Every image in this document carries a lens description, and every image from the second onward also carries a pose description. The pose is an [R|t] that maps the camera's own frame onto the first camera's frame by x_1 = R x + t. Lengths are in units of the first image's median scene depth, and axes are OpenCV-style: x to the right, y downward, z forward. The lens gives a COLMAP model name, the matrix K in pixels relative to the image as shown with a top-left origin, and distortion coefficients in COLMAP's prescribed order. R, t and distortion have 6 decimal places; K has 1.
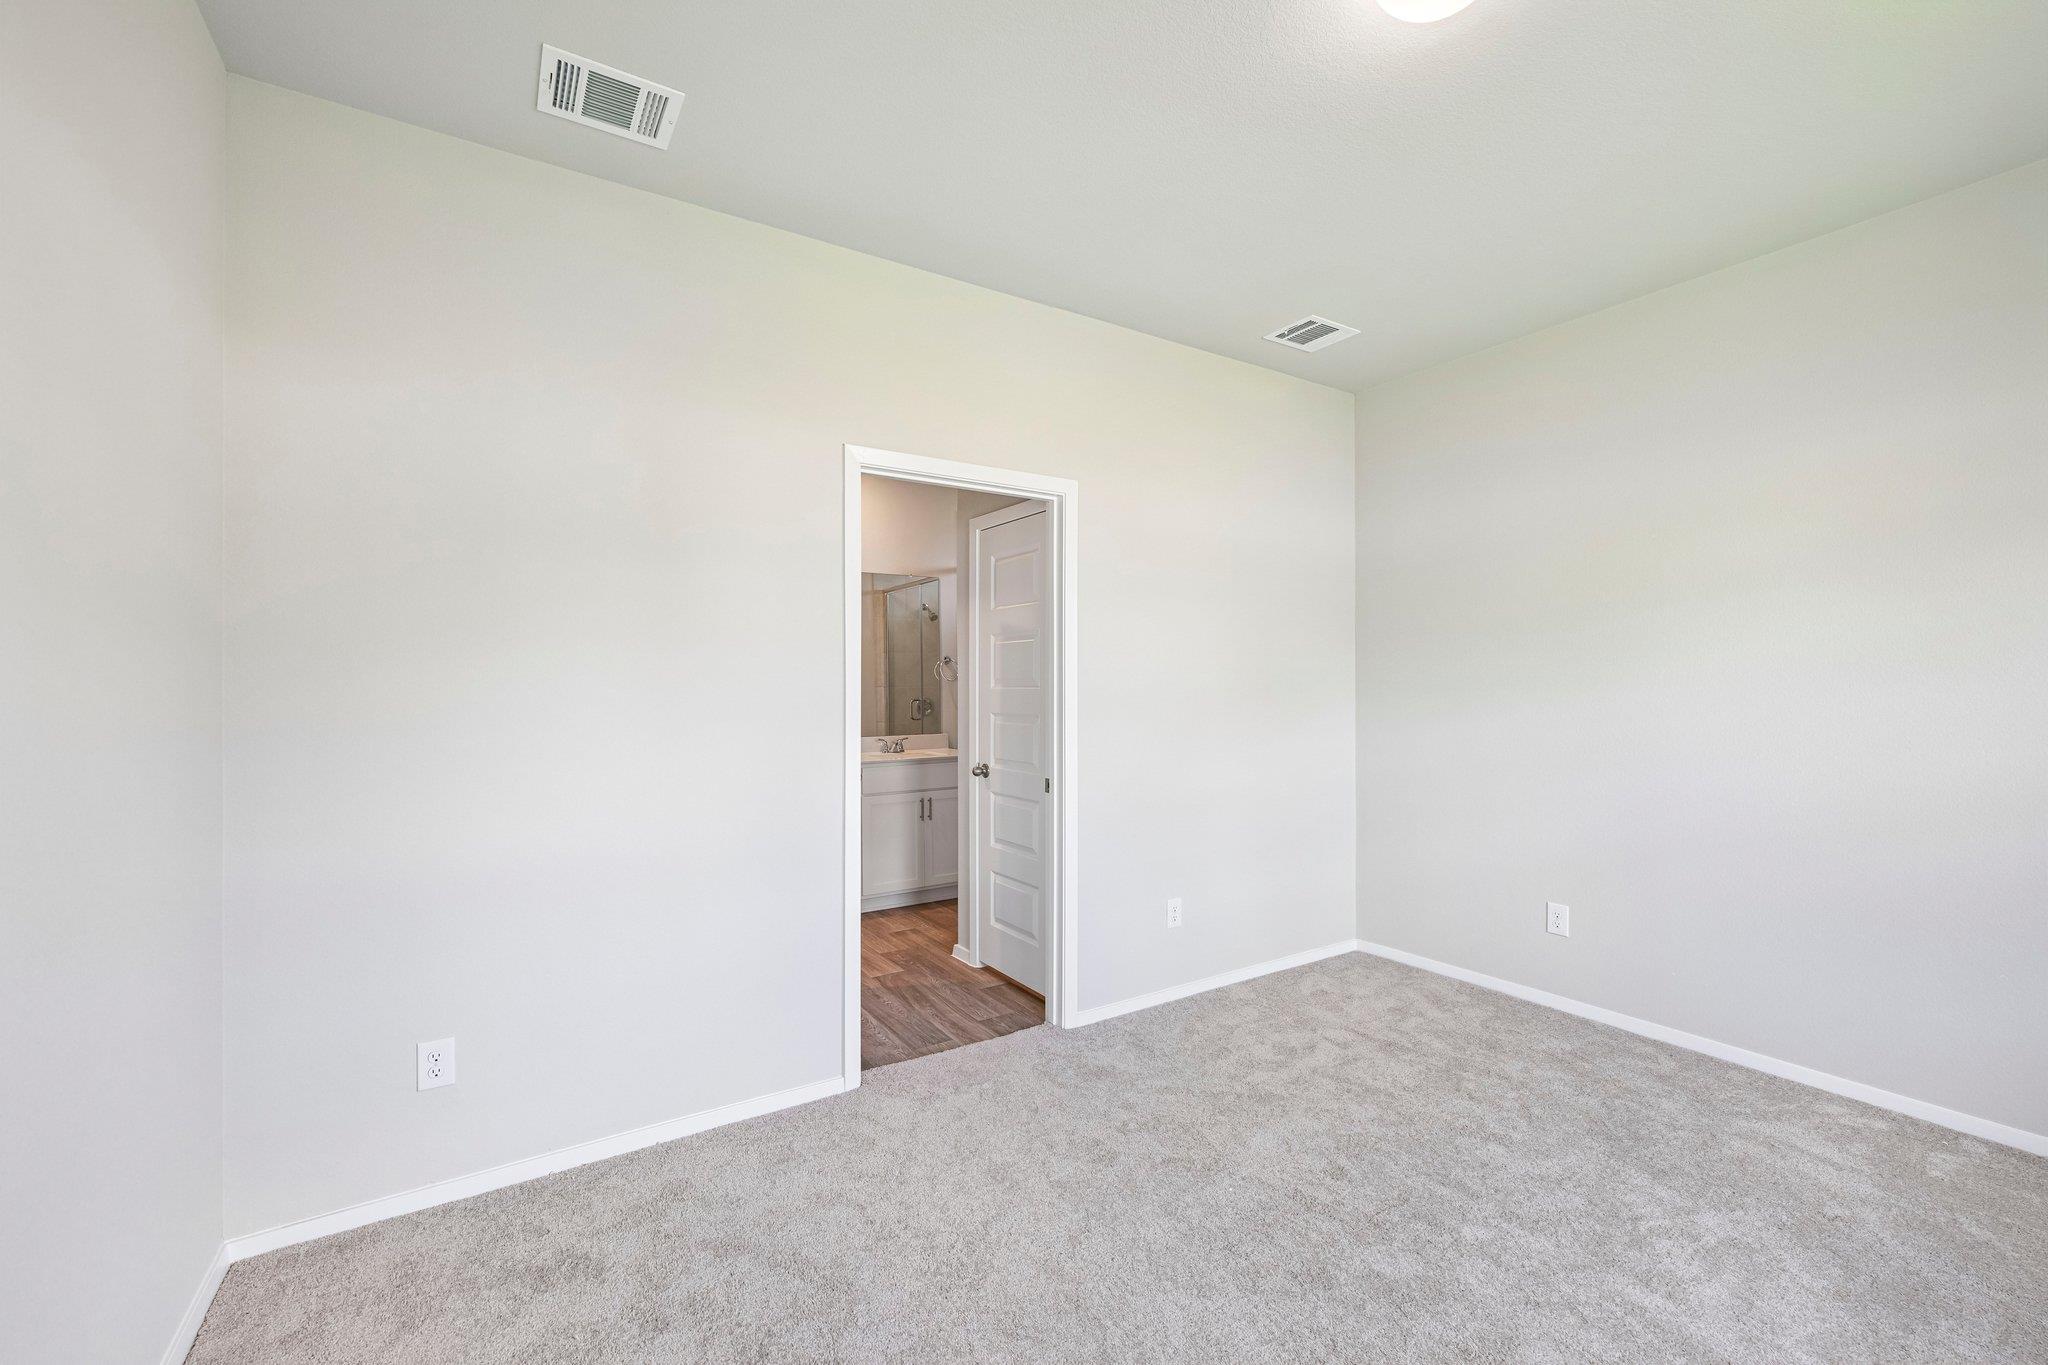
lens RADIAL K [[857.2, 0, 1022.7], [0, 857.2, 682.7], [0, 0, 1]] dist [-0.004532, 0.002599]
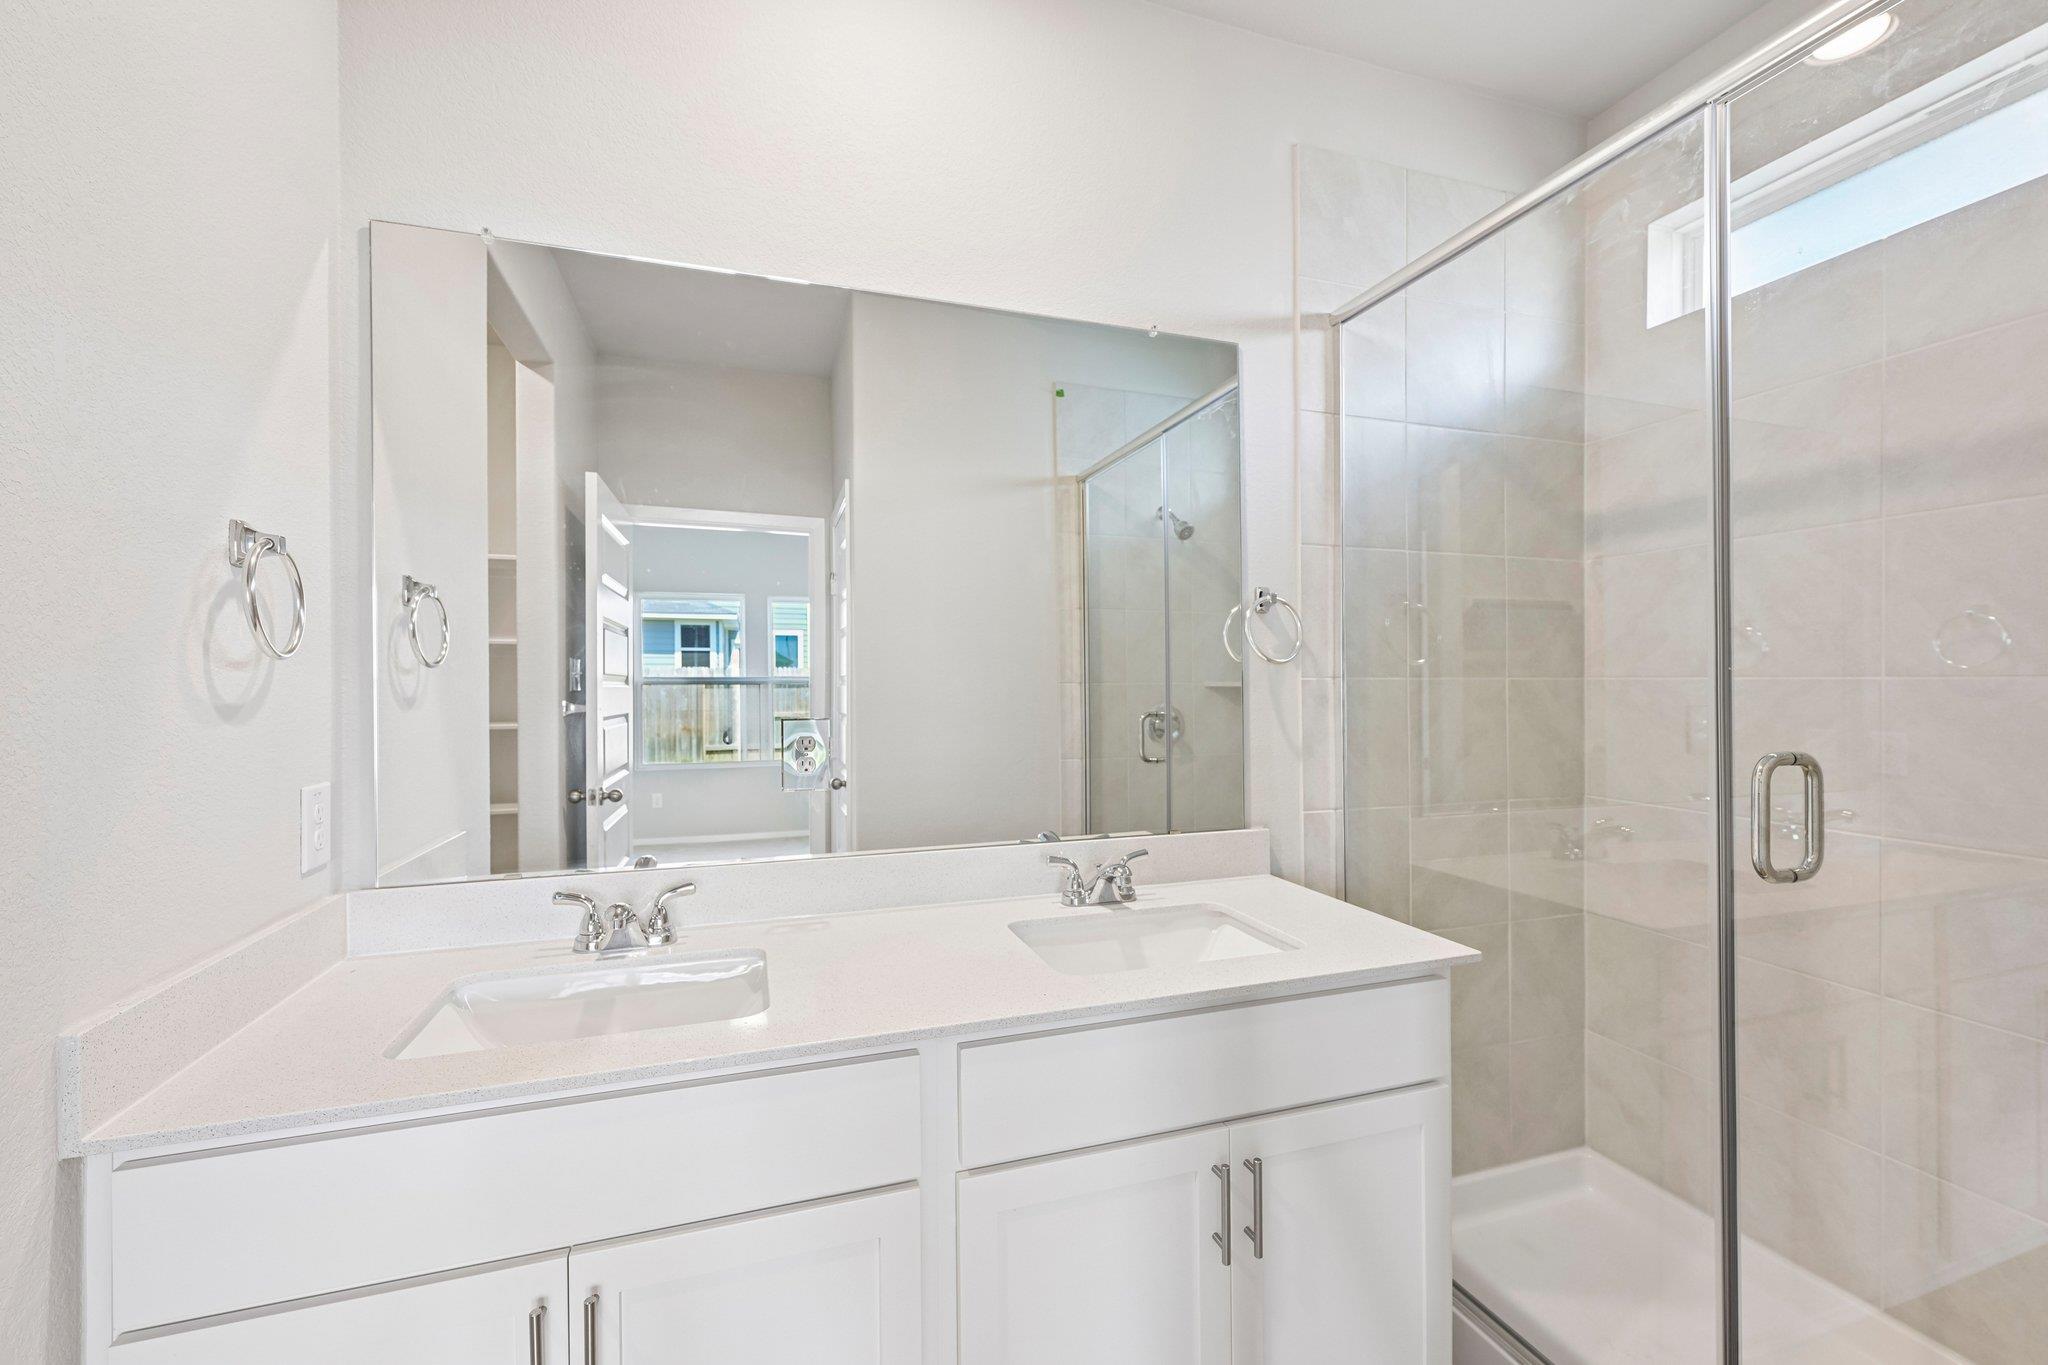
lens RADIAL K [[857.2, 0, 1019.8], [0, 857.2, 683.7], [0, 0, 1]] dist [-0.004532, 0.002599]
pose [[0.971417, 0.002519, -0.237367, -0.084616], [-0.002179, 0.999996, 0.001695, 0.004091], [0.237370, -0.001130, 0.971419, 0.554143]]
